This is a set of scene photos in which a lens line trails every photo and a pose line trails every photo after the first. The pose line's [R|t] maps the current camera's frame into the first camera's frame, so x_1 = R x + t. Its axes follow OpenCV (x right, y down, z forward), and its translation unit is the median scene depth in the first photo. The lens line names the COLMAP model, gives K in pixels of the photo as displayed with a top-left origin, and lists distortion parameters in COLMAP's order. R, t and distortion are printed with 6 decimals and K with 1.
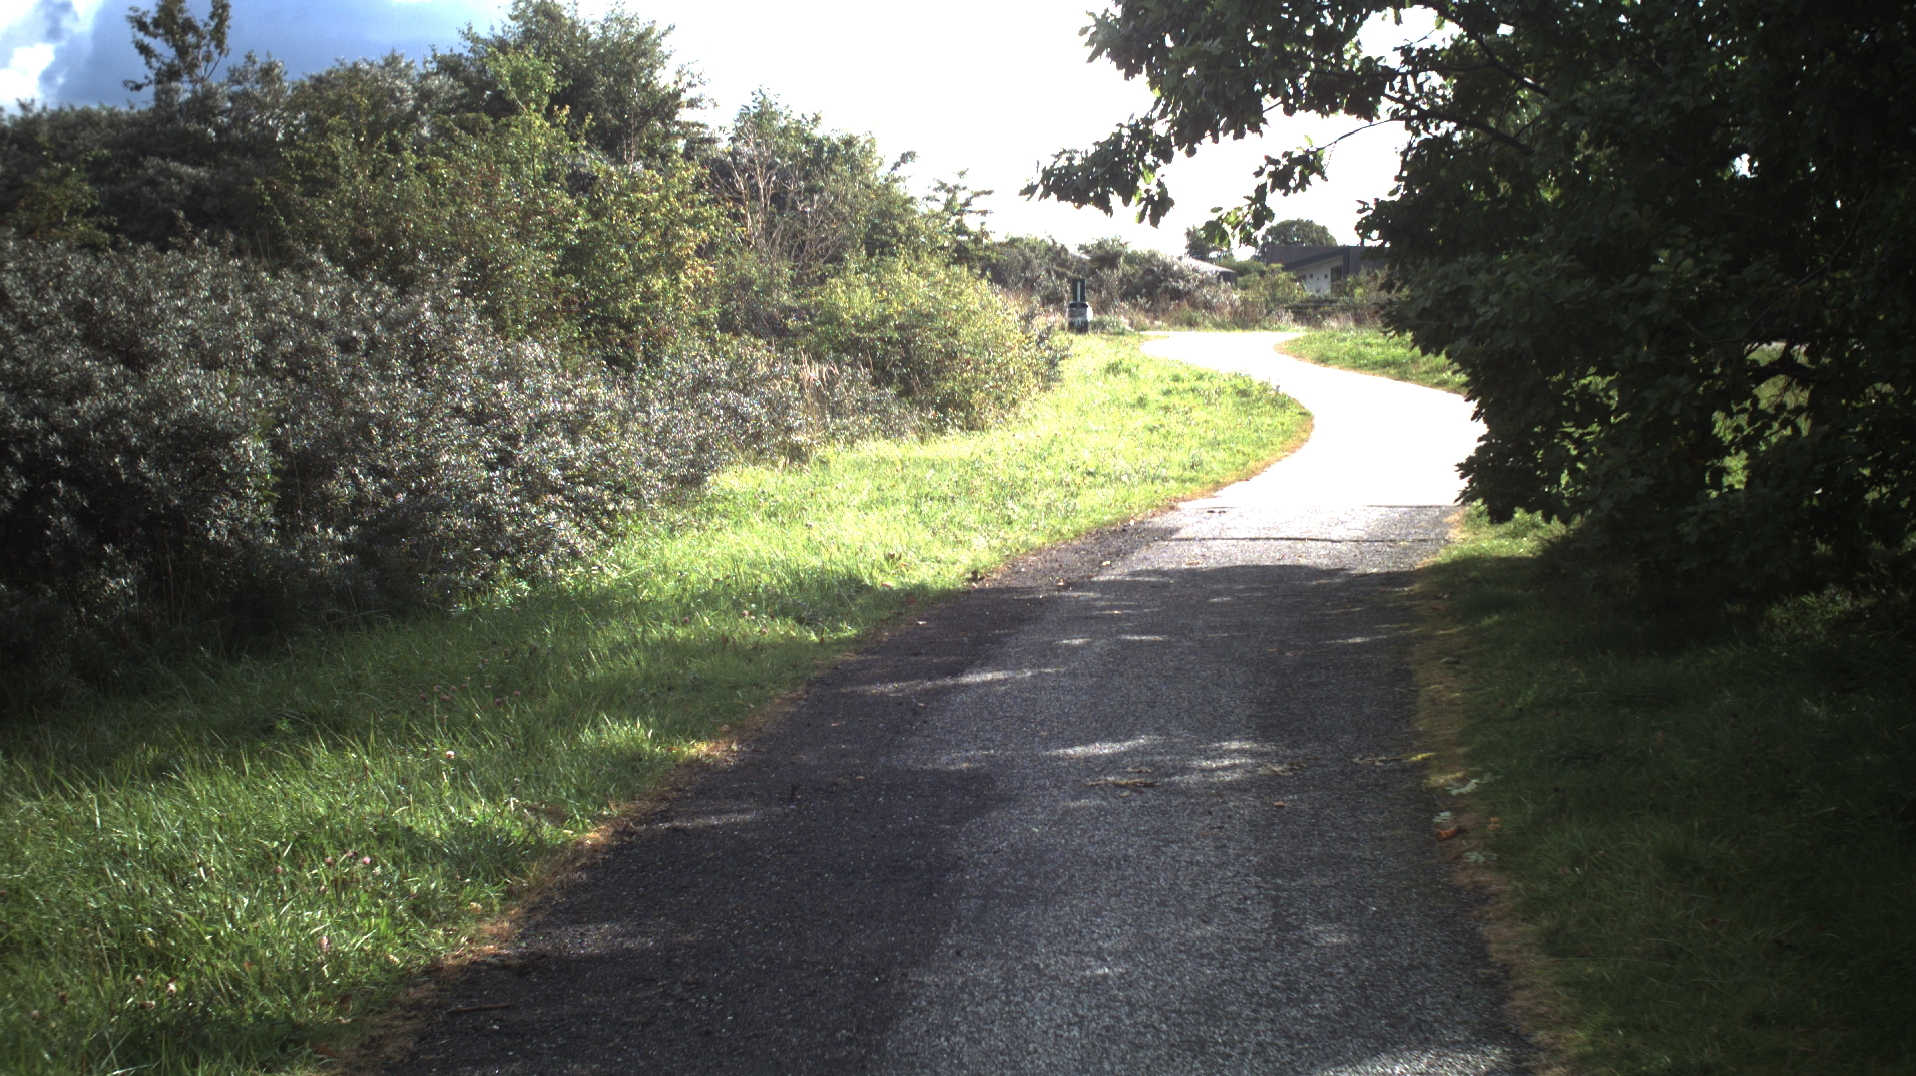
lens RADIAL K [[3415.6, 0, 984.8], [0, 3415.6, 535.0], [0, 0, 1]] dist [-0.310881, 0.469525]
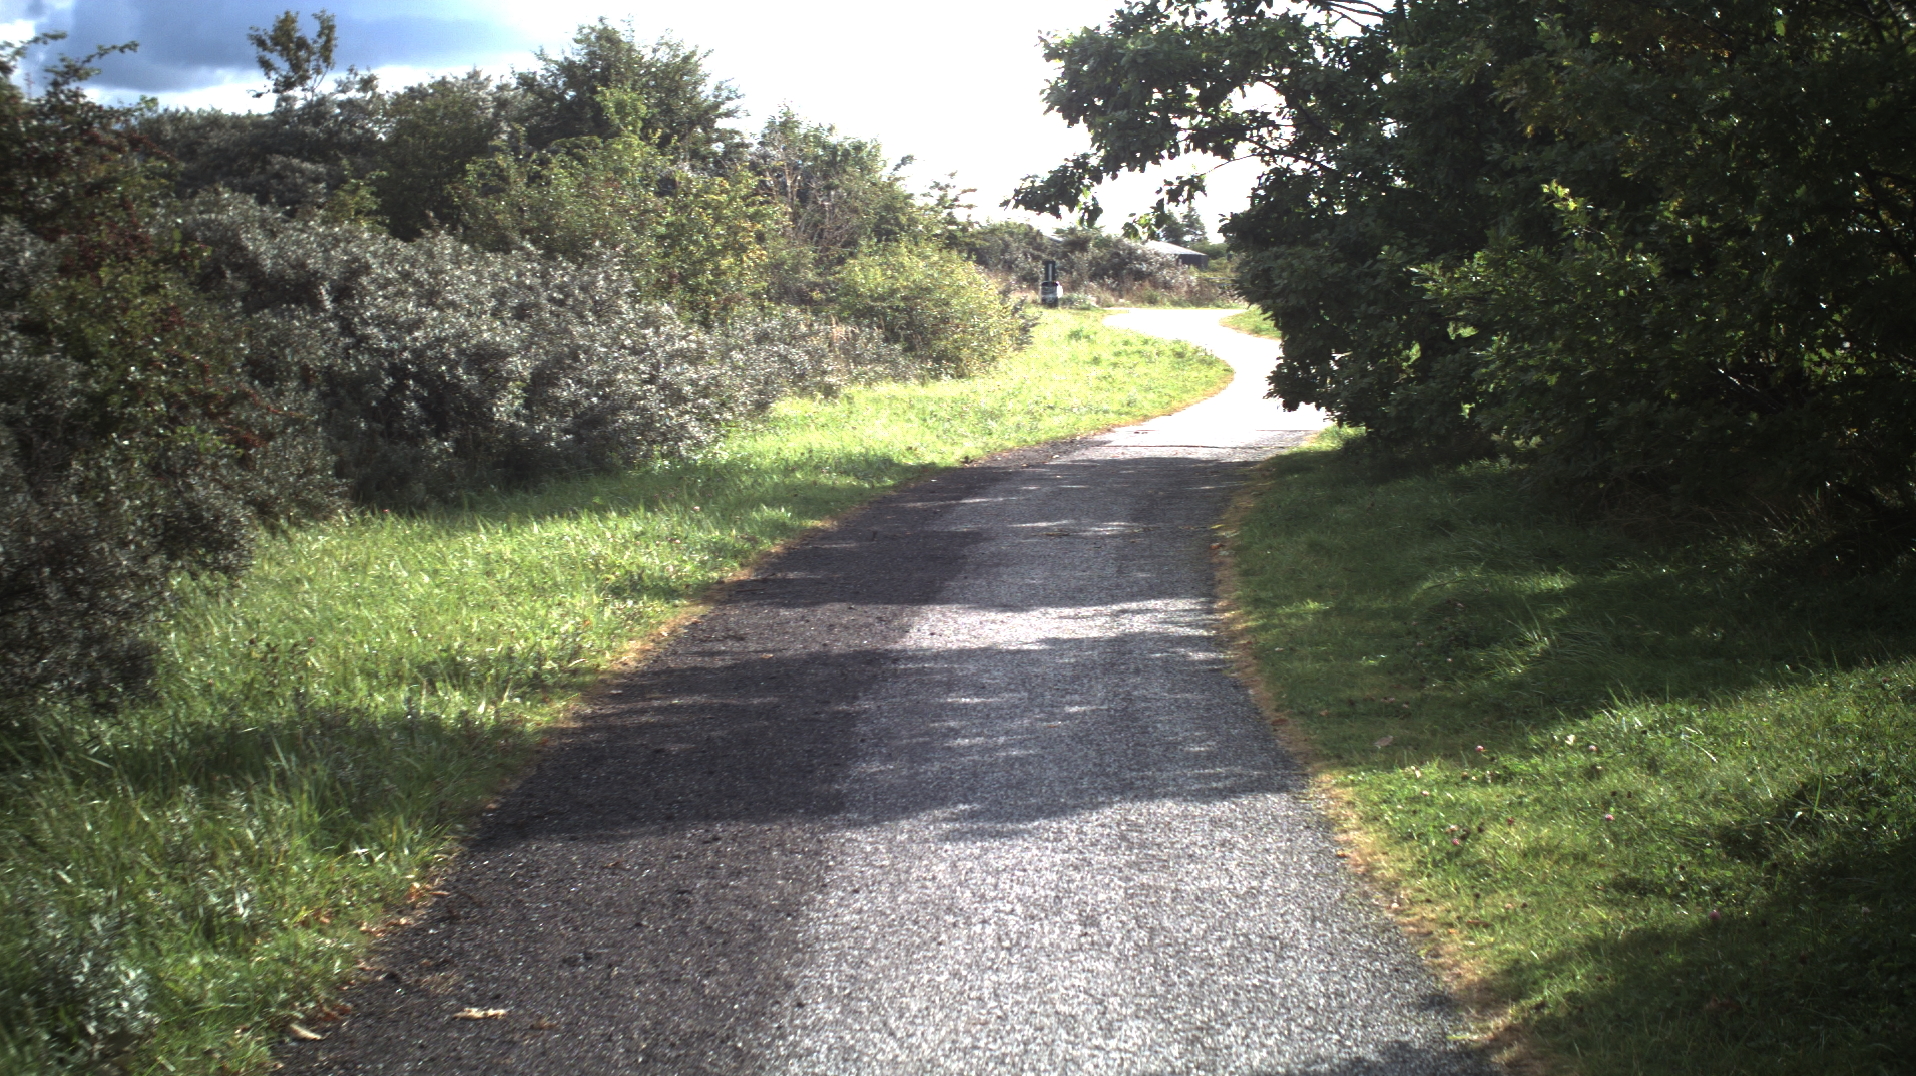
lens RADIAL K [[3415.6, 0, 984.8], [0, 3415.6, 535.0], [0, 0, 1]] dist [-0.310881, 0.469525]
pose [[0.999964, 0.005783, 0.006222, -0.002353], [-0.005817, 0.999968, 0.005406, 0.021551], [-0.006190, -0.005442, 0.999966, -0.289949]]
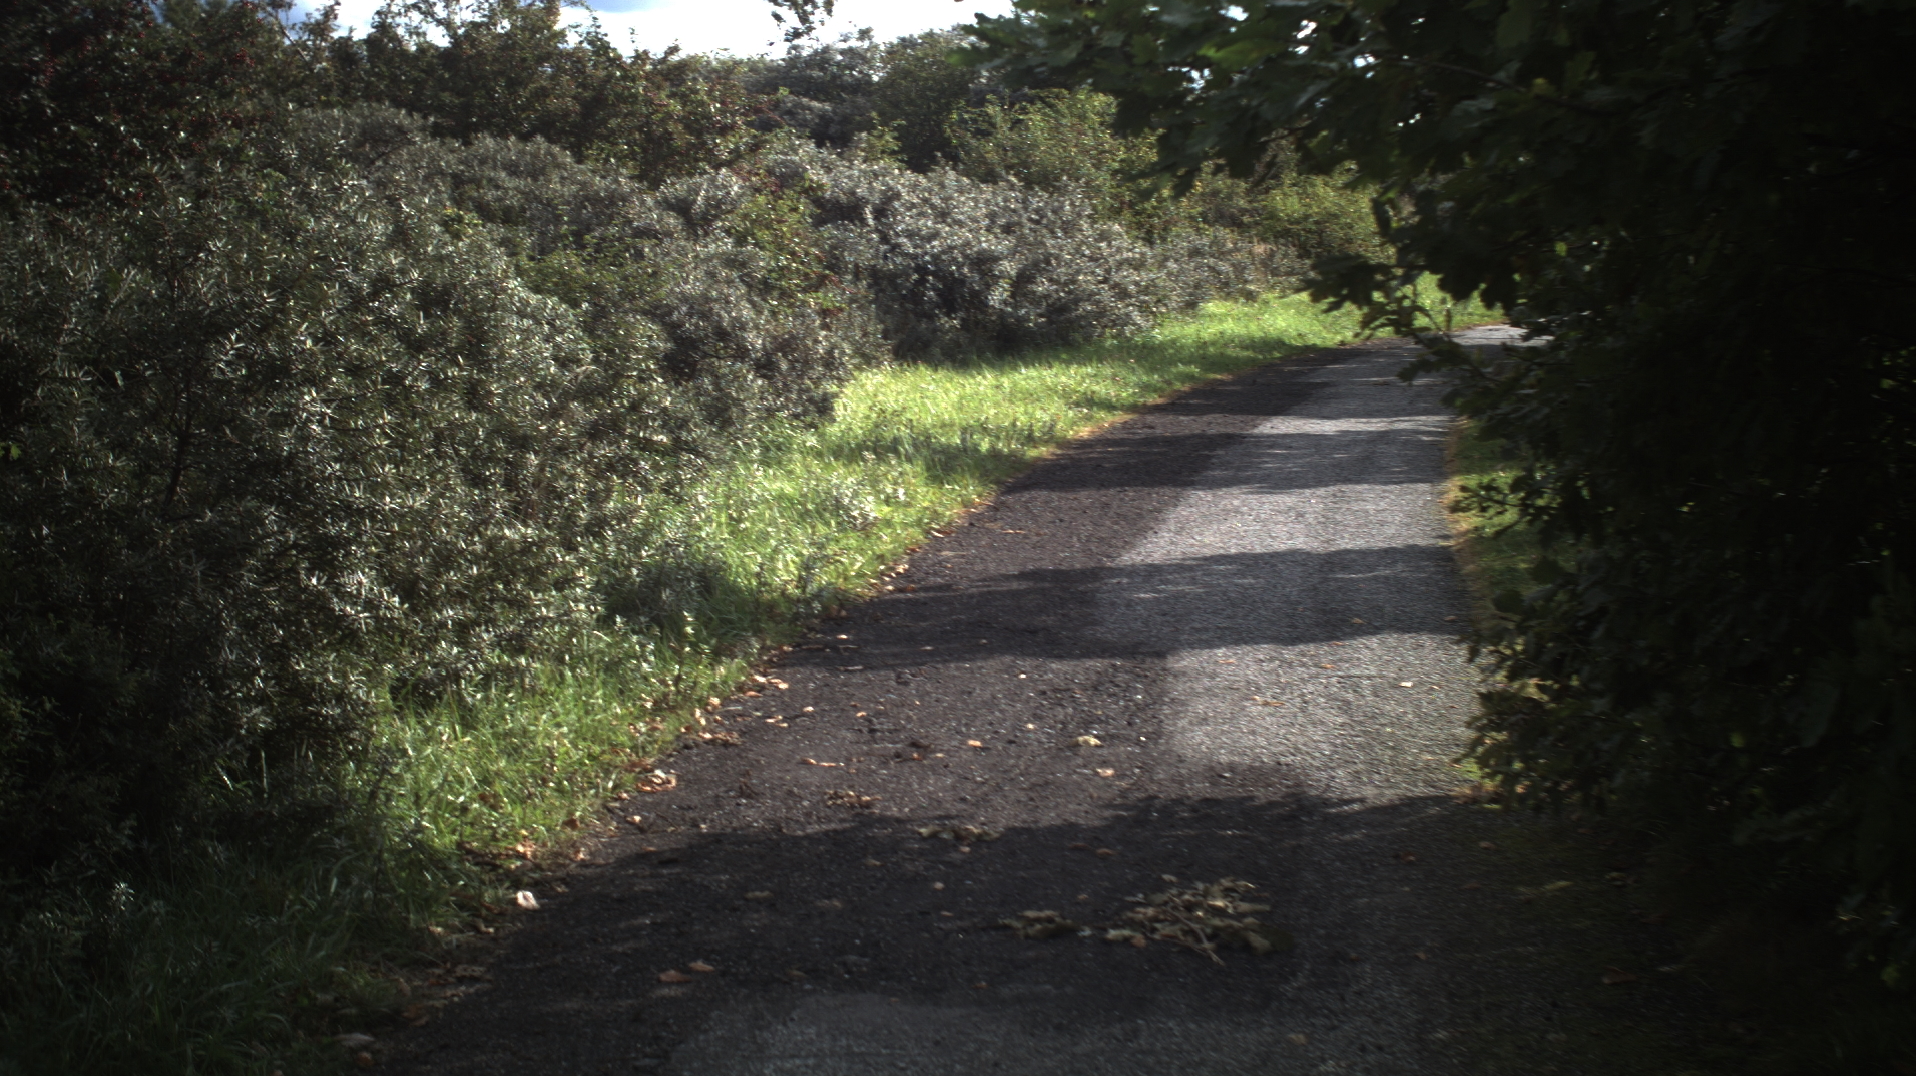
lens RADIAL K [[3415.6, 0, 984.8], [0, 3415.6, 535.0], [0, 0, 1]] dist [-0.310881, 0.469525]
pose [[0.991567, 0.021523, -0.127798, 0.026855], [-0.017969, 0.999421, 0.028900, 0.040586], [0.128346, -0.026360, 0.991379, -0.573203]]
